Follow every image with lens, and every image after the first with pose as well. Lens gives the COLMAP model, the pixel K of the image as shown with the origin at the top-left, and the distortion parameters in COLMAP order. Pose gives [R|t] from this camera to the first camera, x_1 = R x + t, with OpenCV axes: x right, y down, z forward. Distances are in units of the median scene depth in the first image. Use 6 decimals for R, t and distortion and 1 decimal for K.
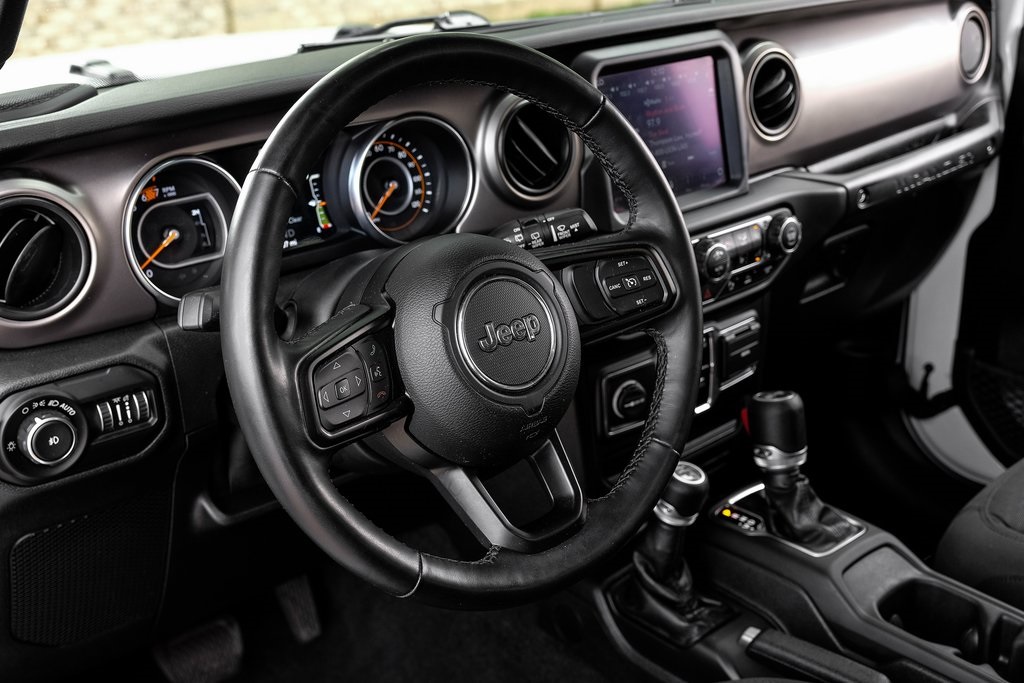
lens RADIAL K [[1237.8, 0, 511.8], [0, 1237.8, 343.9], [0, 0, 1]] dist [0.014061, 0.000000]
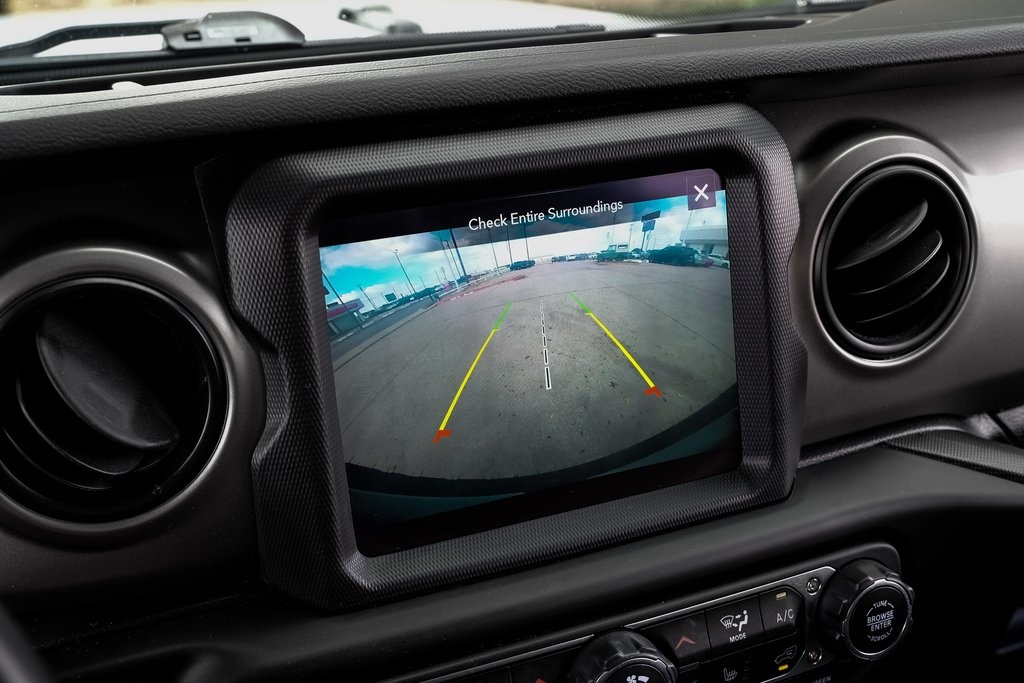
lens RADIAL K [[1329.4, 0, 504.3], [0, 1329.4, 339.7], [0, 0, 1]] dist [-0.023627, 0.000000]
pose [[0.961524, 0.120839, -0.246717, 0.216374], [-0.117038, 0.992672, 0.030069, -0.187496], [0.248543, -0.000037, 0.968621, 0.583605]]
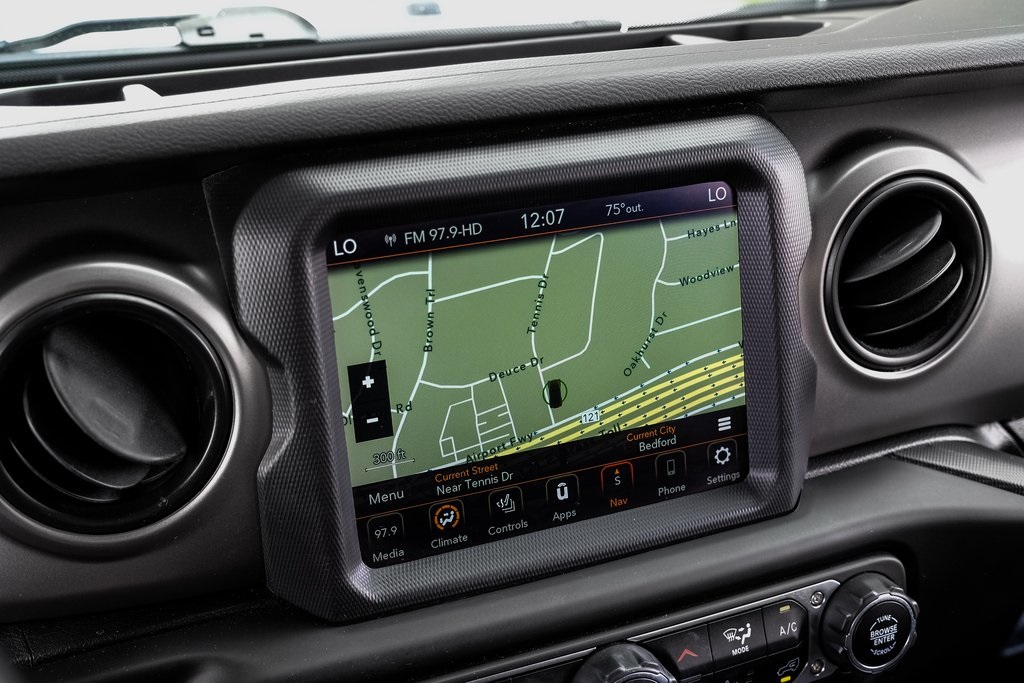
lens RADIAL K [[1329.4, 0, 504.5], [0, 1329.4, 337.6], [0, 0, 1]] dist [-0.023627, 0.000000]
pose [[0.955674, 0.142051, -0.257891, 0.218264], [-0.130600, 0.989551, 0.061096, -0.205220], [0.263875, -0.024707, 0.964240, 0.585186]]
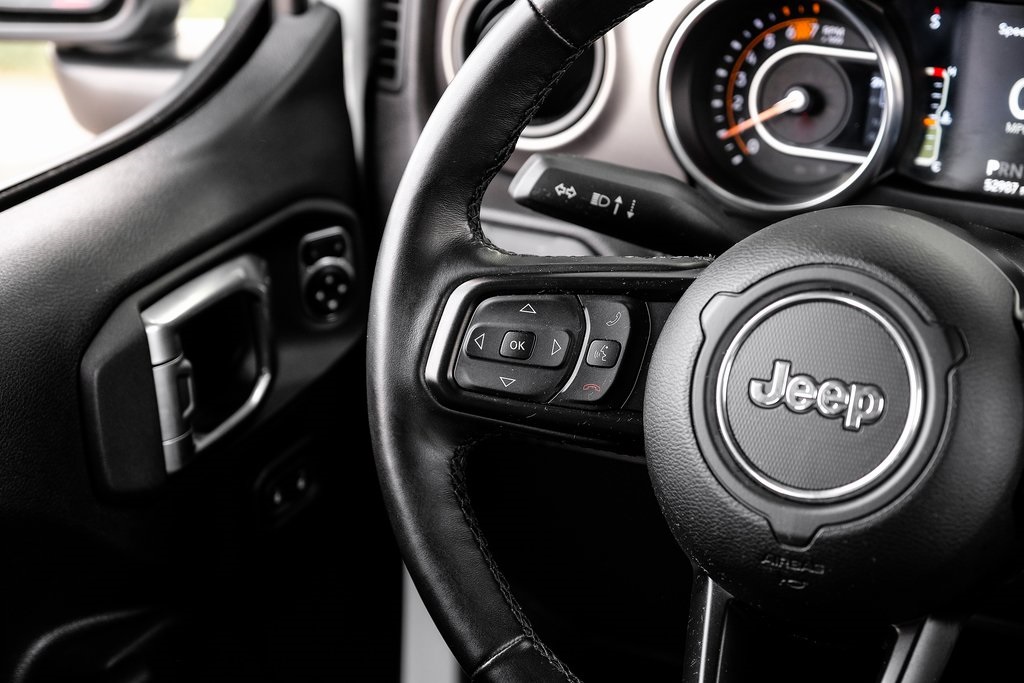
lens RADIAL K [[2402.3, 0, 510.7], [0, 2402.3, 350.7], [0, 0, 1]] dist [0.012373, 0.000000]
pose [[0.413673, 0.360837, -0.835866, 0.579672], [-0.353698, 0.909683, 0.217658, -0.148571], [0.838912, 0.205605, 0.503938, 0.236381]]
